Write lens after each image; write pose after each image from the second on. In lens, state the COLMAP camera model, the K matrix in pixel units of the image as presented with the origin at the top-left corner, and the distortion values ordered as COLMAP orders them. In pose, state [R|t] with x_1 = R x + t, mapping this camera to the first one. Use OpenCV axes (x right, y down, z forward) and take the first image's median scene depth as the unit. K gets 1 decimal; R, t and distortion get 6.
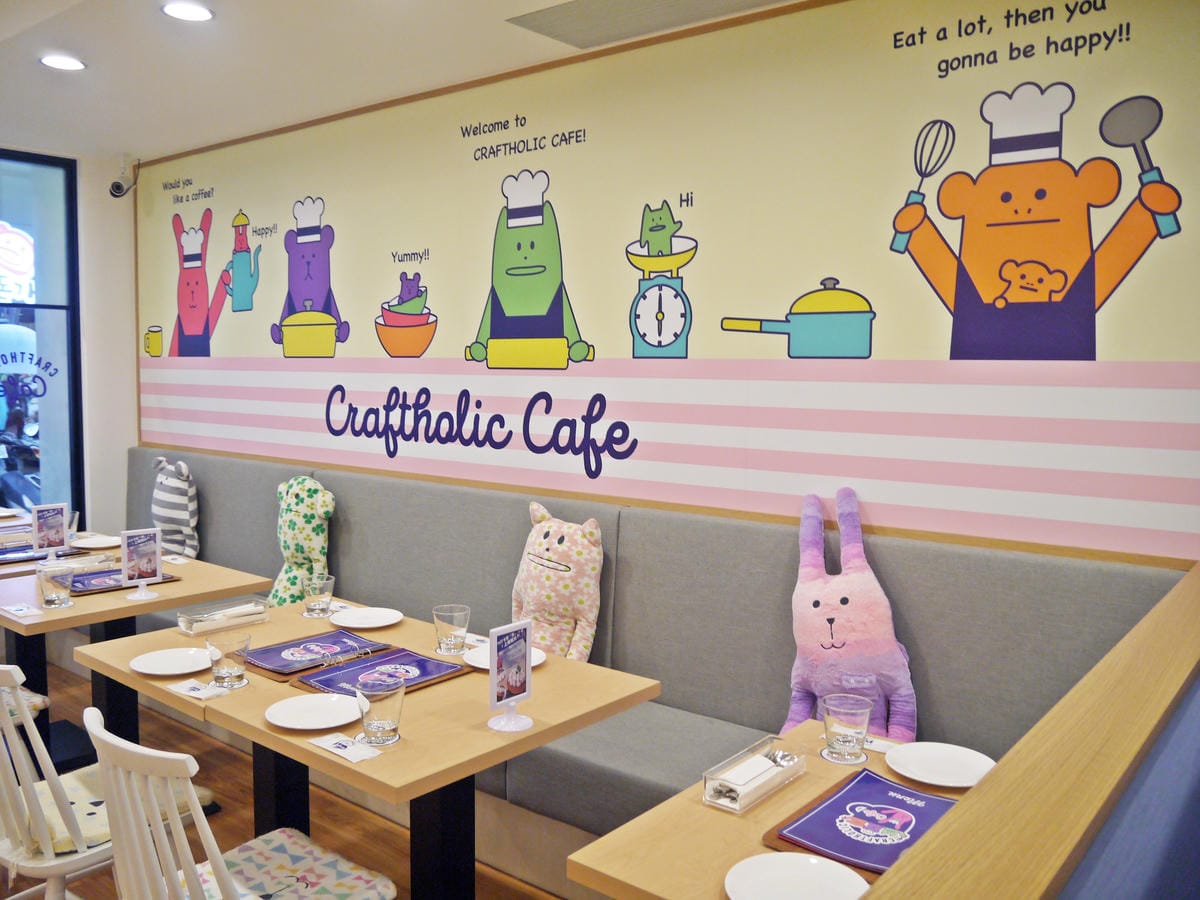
lens RADIAL K [[1012.0, 0, 600.0], [0, 1012.0, 450.0], [0, 0, 1]] dist [-0.078292, 0.058294]
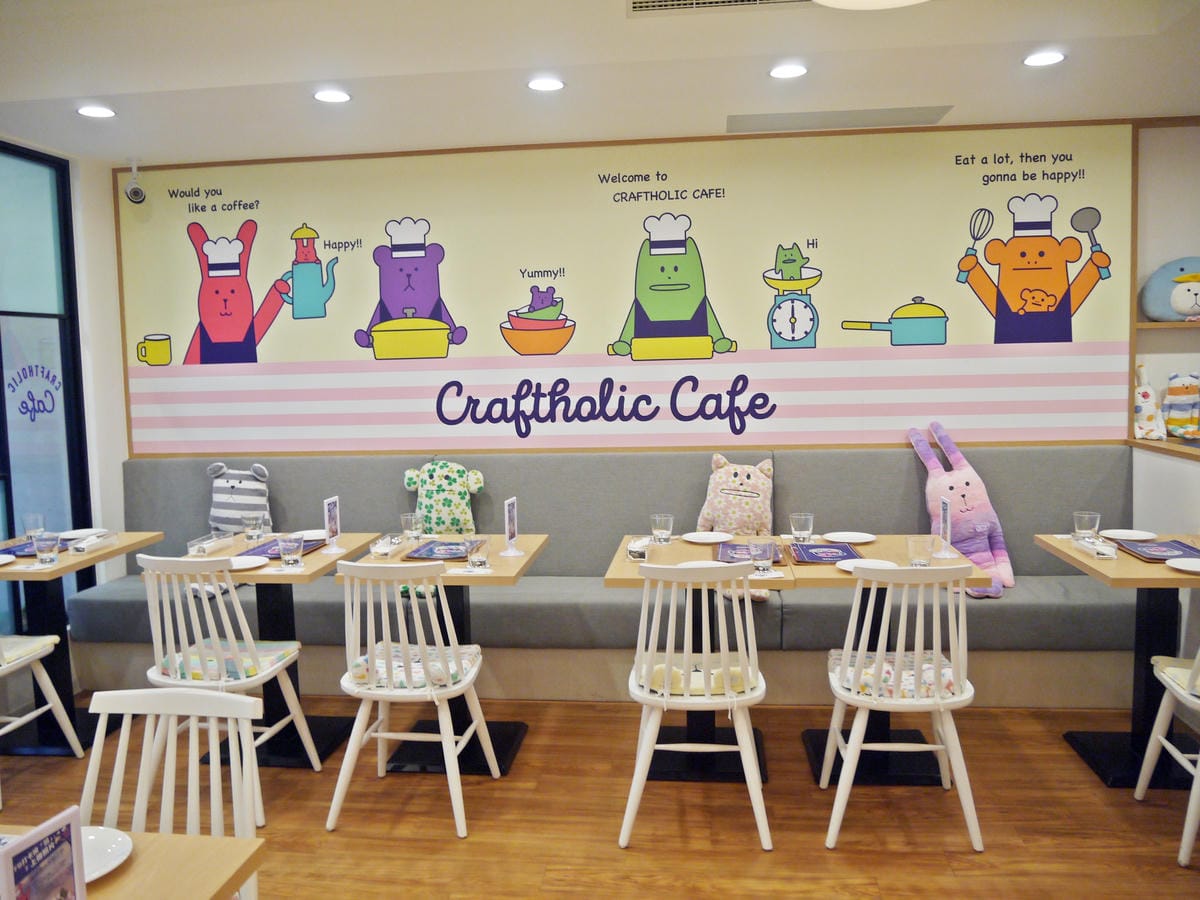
lens RADIAL K [[1012.0, 0, 600.0], [0, 1012.0, 450.0], [0, 0, 1]] dist [-0.078292, 0.058294]
pose [[0.839943, -0.082370, 0.536387, -0.880455], [0.079387, 0.996431, 0.028702, -0.006012], [-0.536836, 0.018474, 0.843484, -0.088818]]
